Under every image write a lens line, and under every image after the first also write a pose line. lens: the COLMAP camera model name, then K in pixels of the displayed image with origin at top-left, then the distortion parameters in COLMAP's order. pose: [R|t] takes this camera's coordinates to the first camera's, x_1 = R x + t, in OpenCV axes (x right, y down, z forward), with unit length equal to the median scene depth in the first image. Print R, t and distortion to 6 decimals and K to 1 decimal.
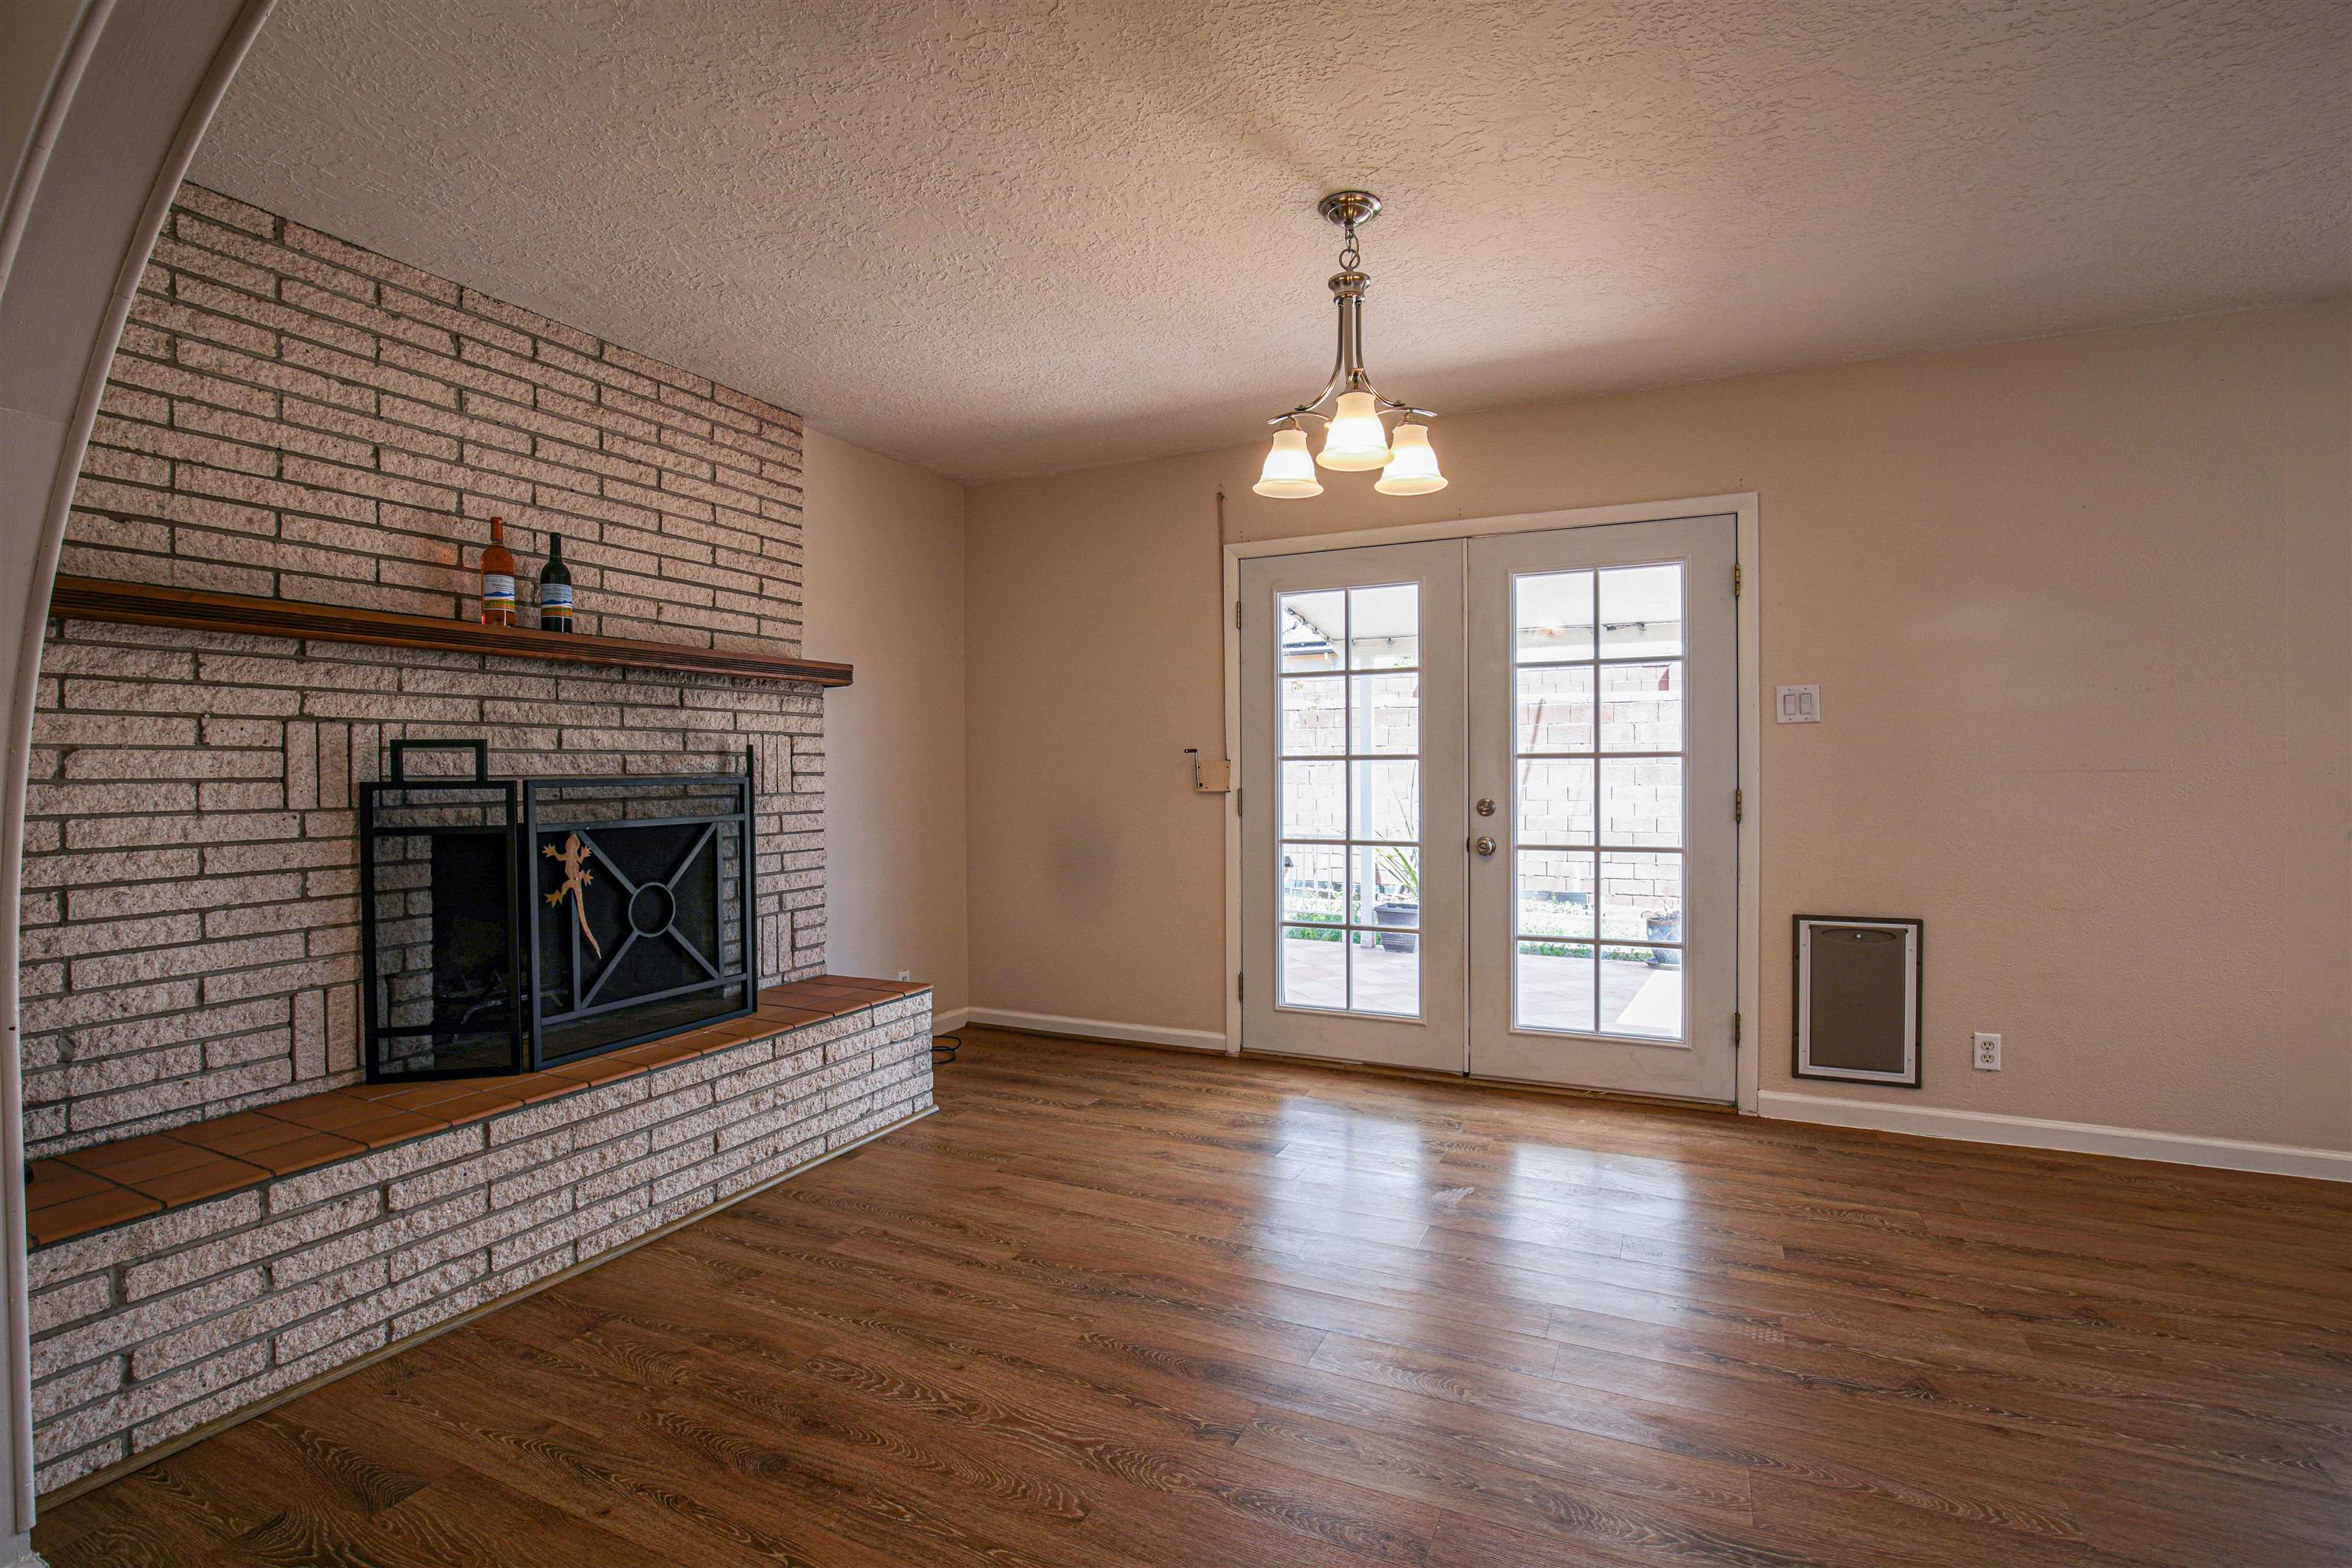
lens RADIAL K [[1077.7, 0, 1179.1], [0, 1077.7, 783.4], [0, 0, 1]] dist [-0.039275, 0.009279]
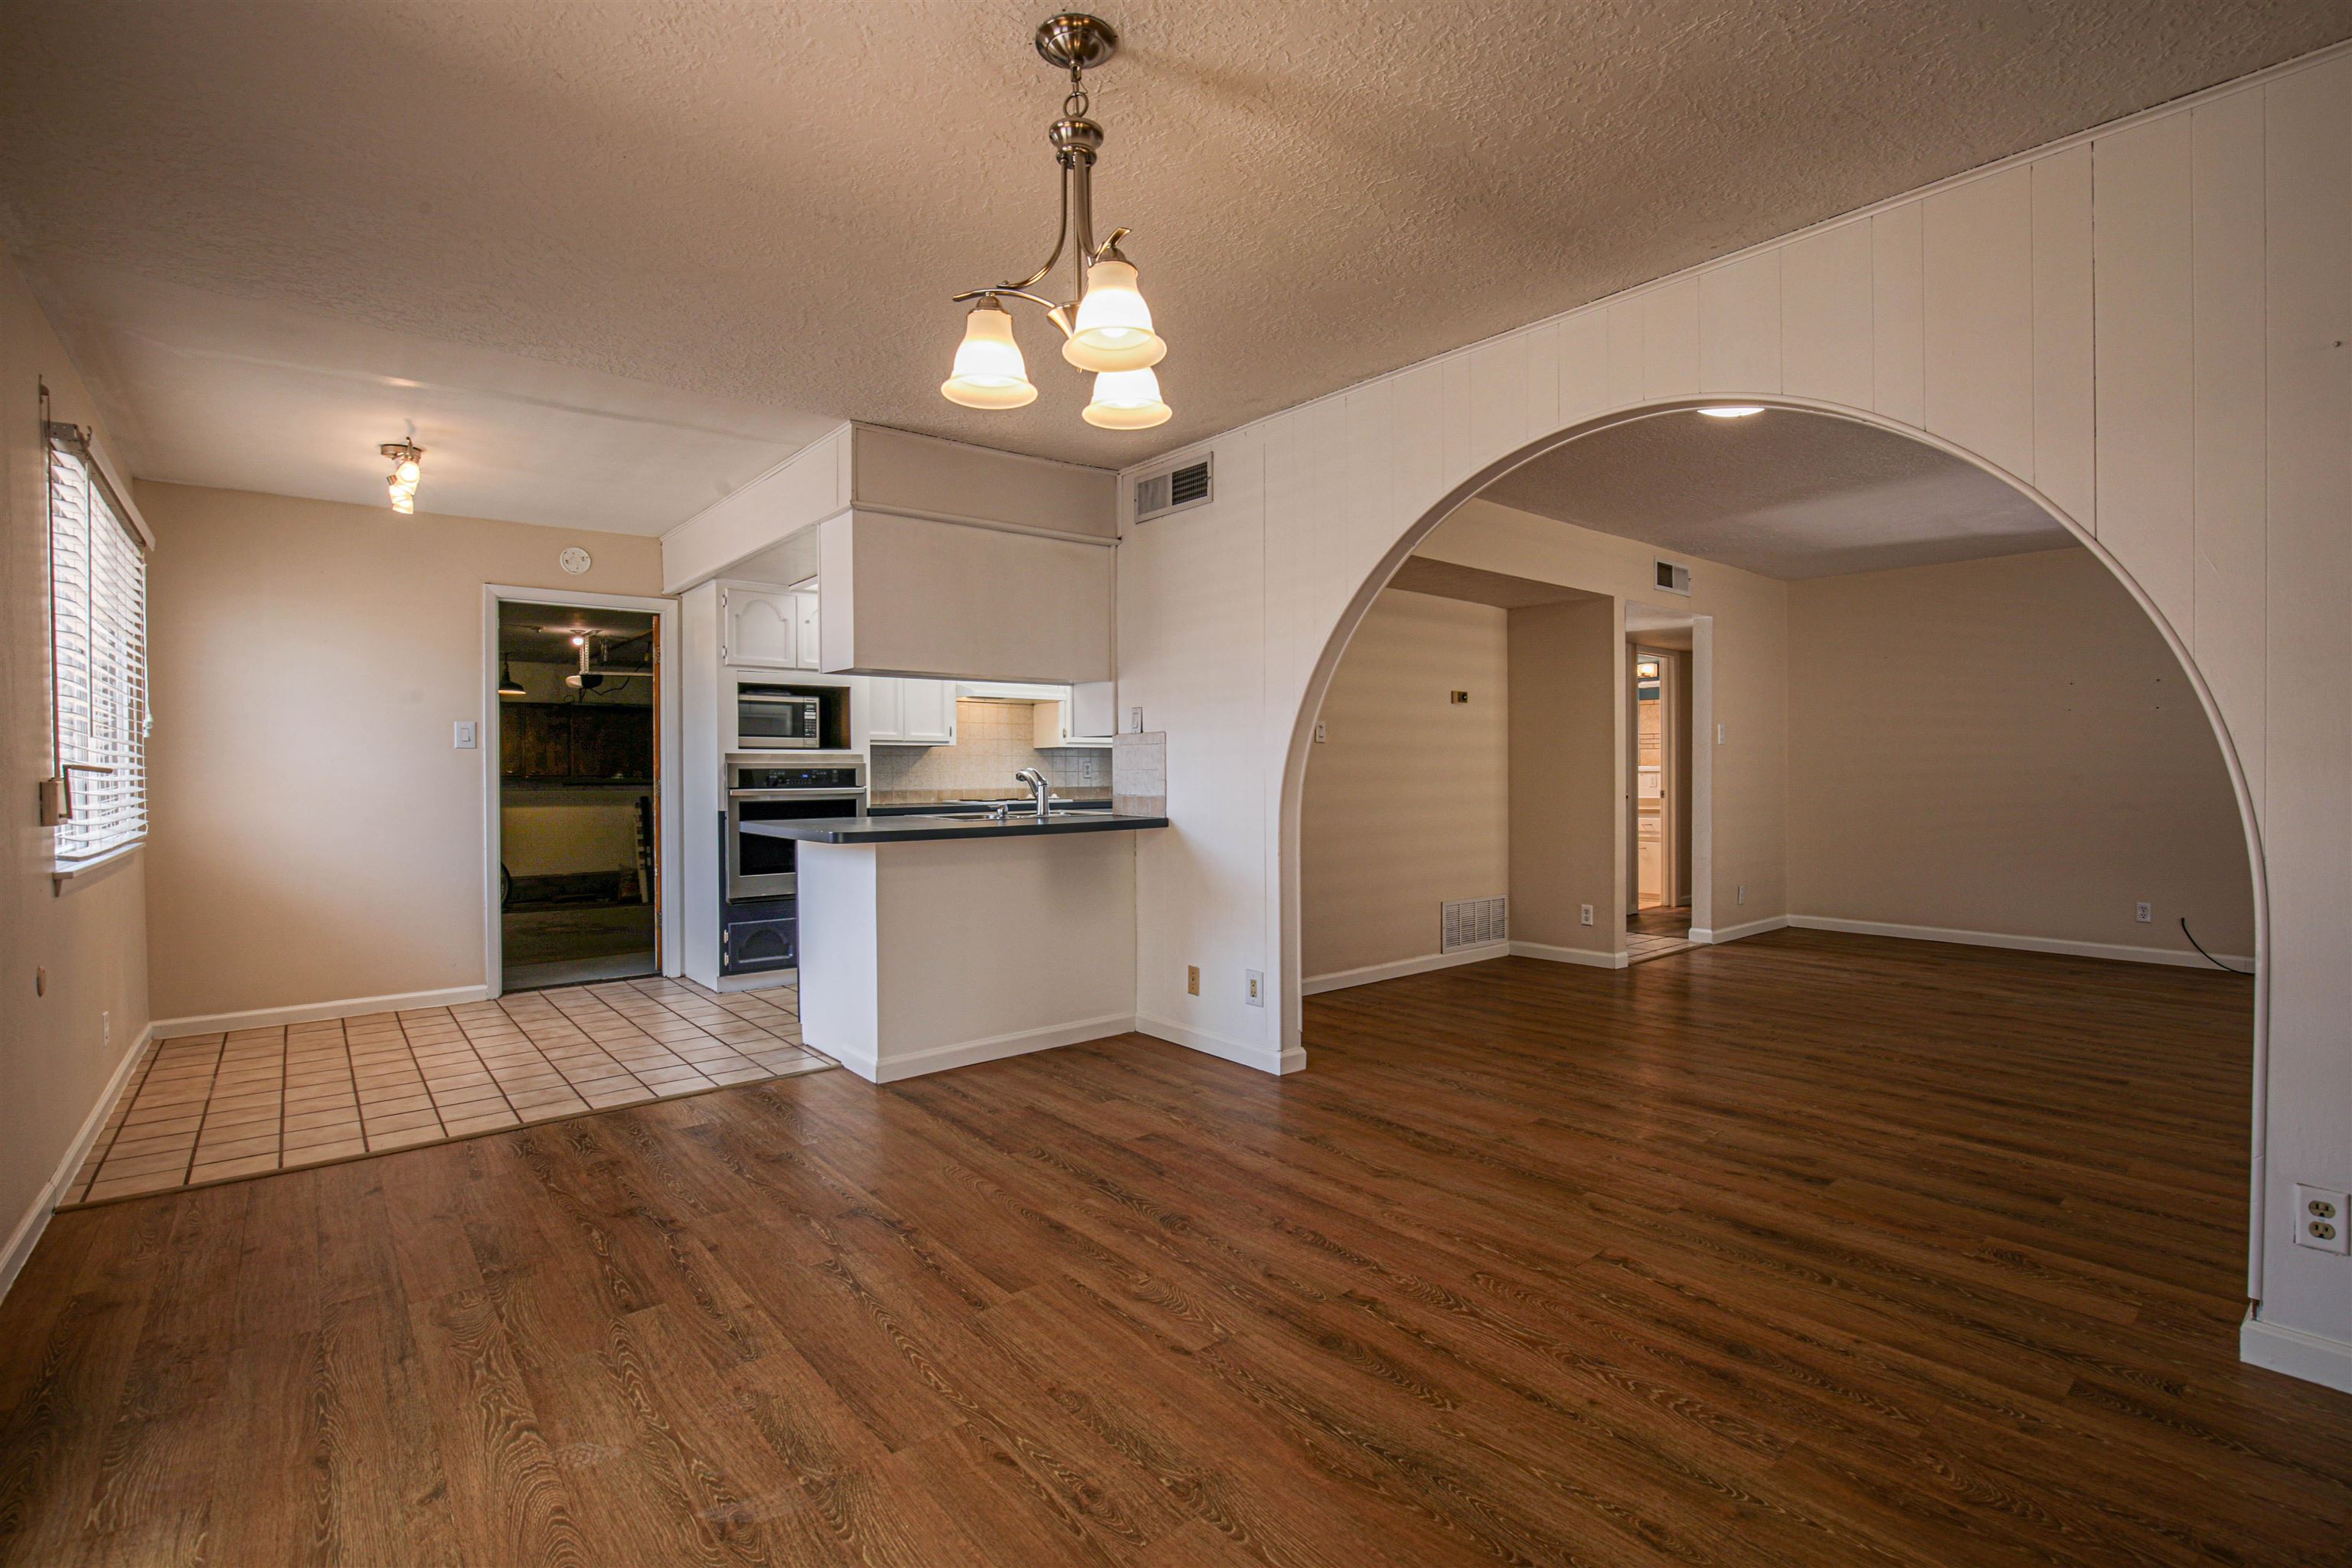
lens RADIAL K [[1077.7, 0, 1179.1], [0, 1077.7, 783.4], [0, 0, 1]] dist [-0.039275, 0.009279]
pose [[-0.908240, 0.006264, 0.418403, -0.205427], [0.014877, 0.999739, 0.017327, -0.010798], [-0.418185, 0.021961, -0.908096, 1.515699]]
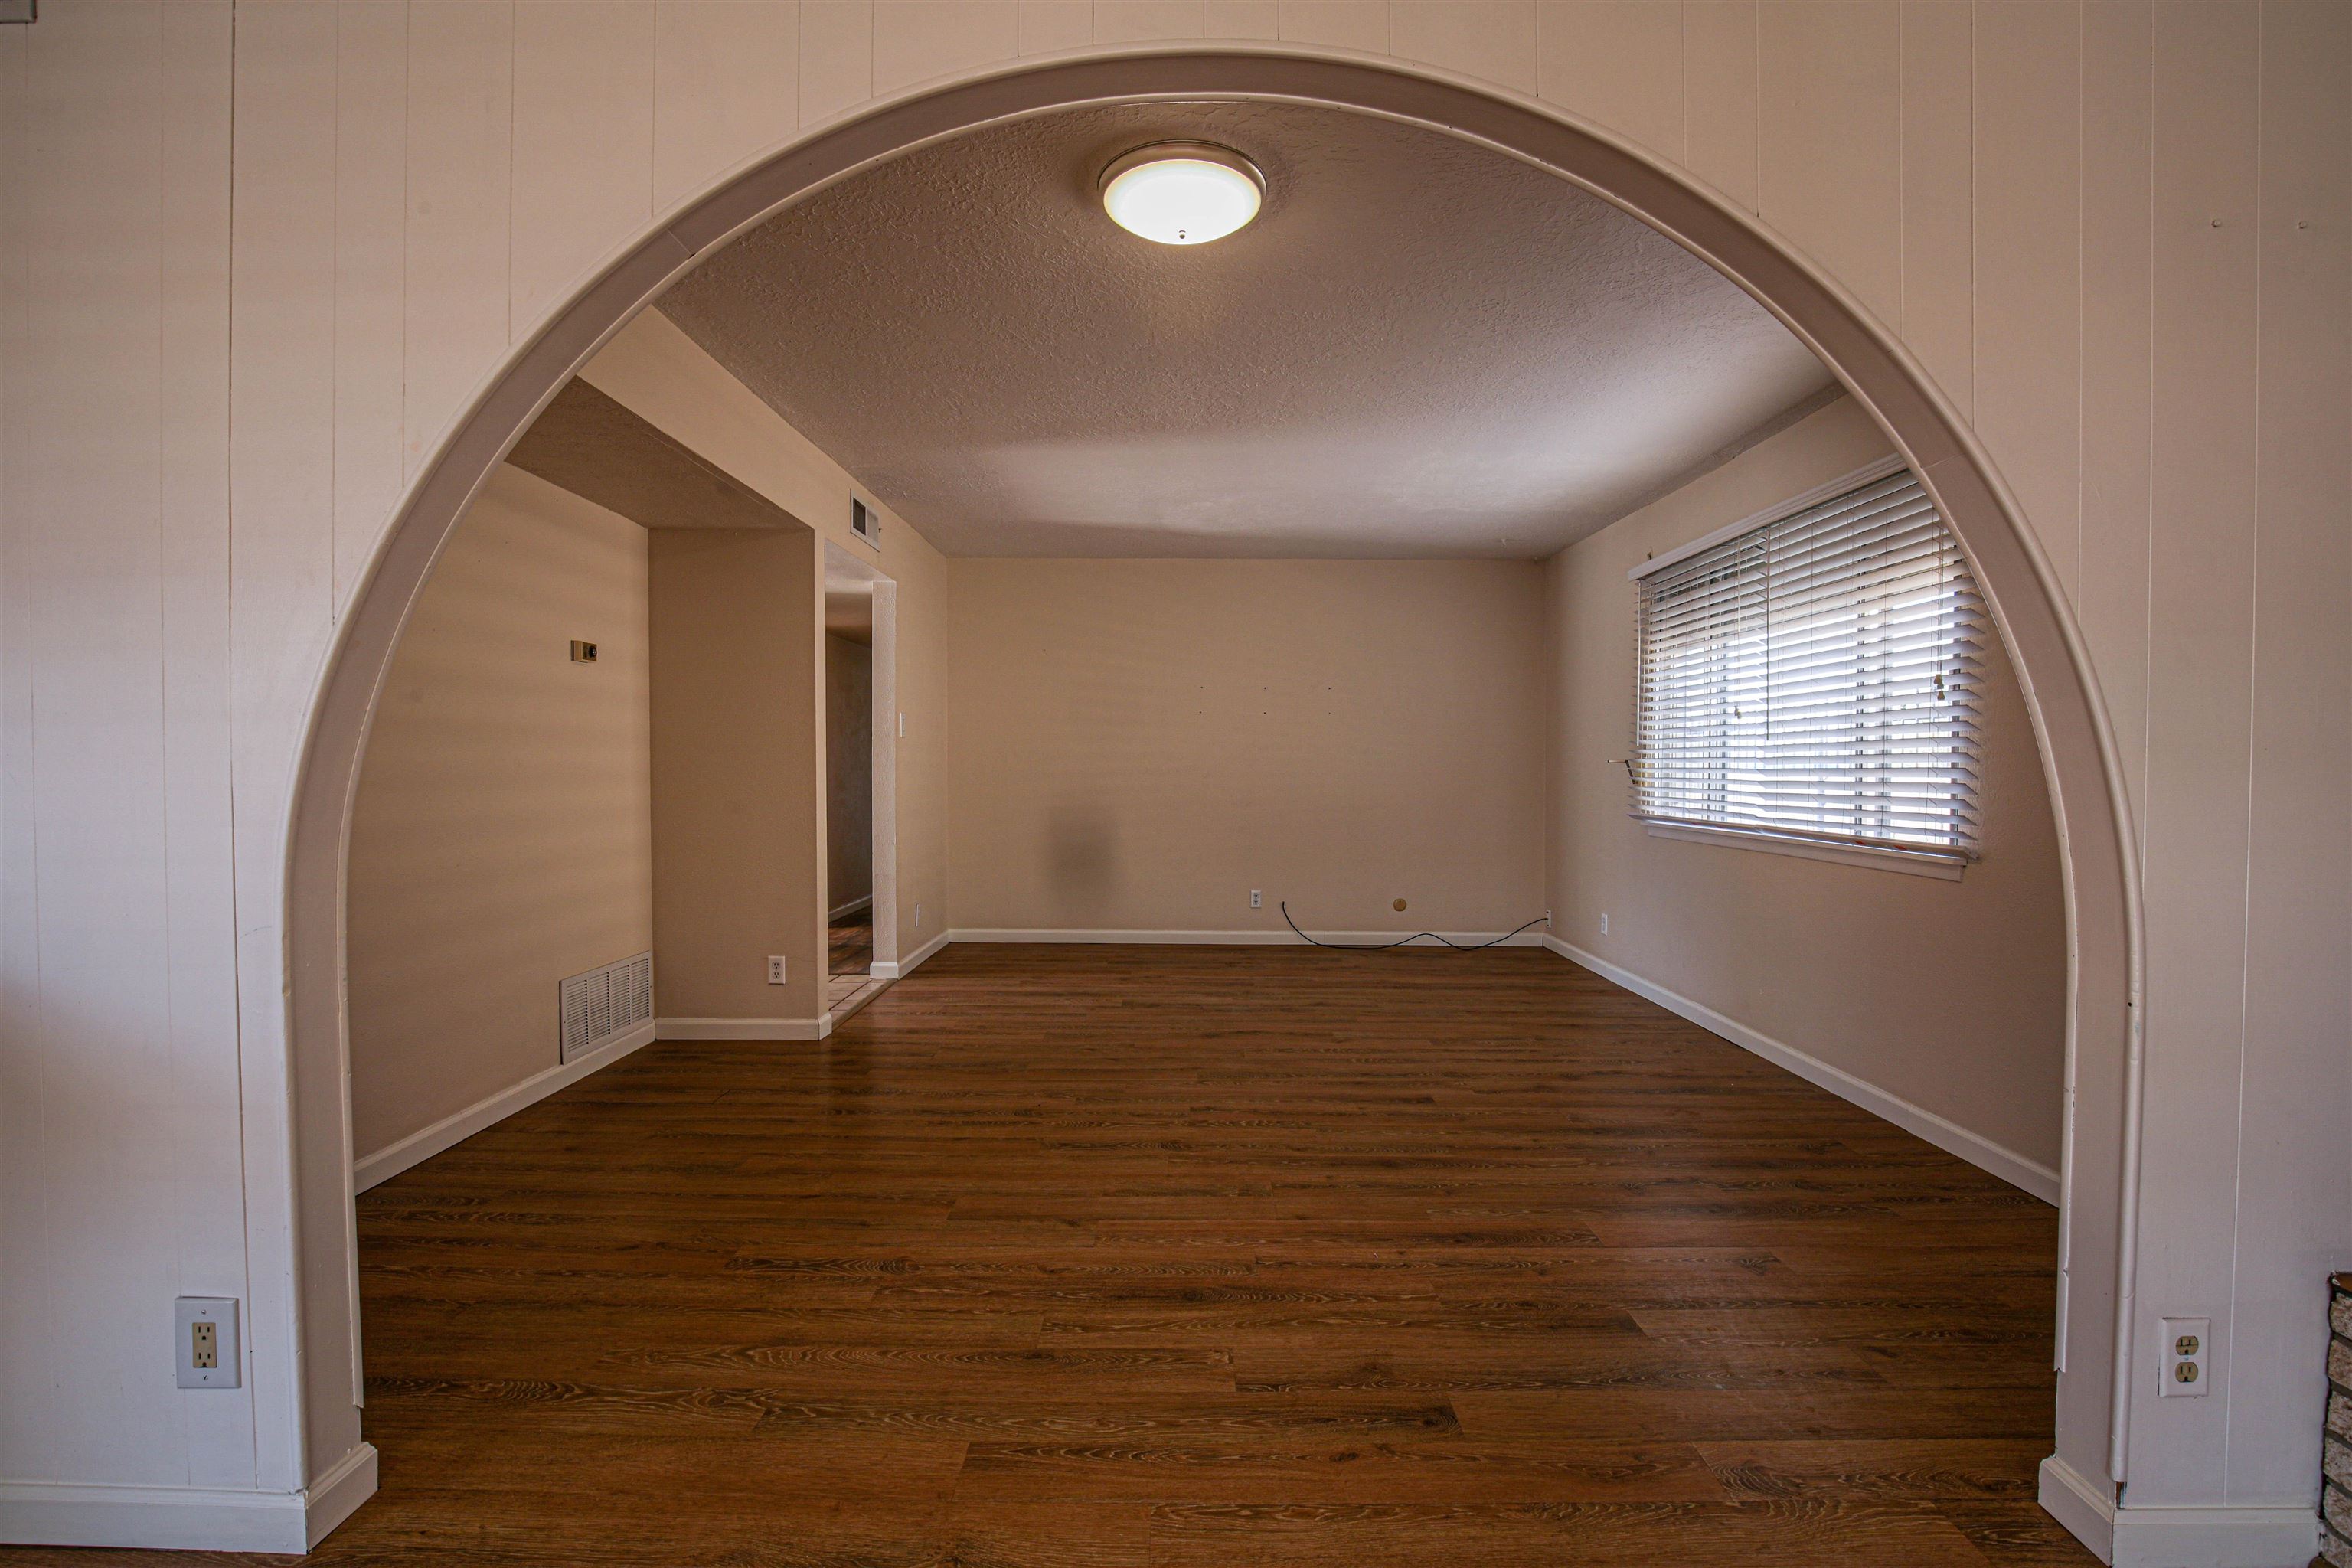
lens RADIAL K [[1077.7, 0, 1179.1], [0, 1077.7, 783.4], [0, 0, 1]] dist [-0.039275, 0.009279]
pose [[-0.905467, 0.012465, -0.424233, 0.099428], [0.000324, 0.999589, 0.028680, -0.009307], [0.424416, 0.025831, -0.905099, 0.810917]]
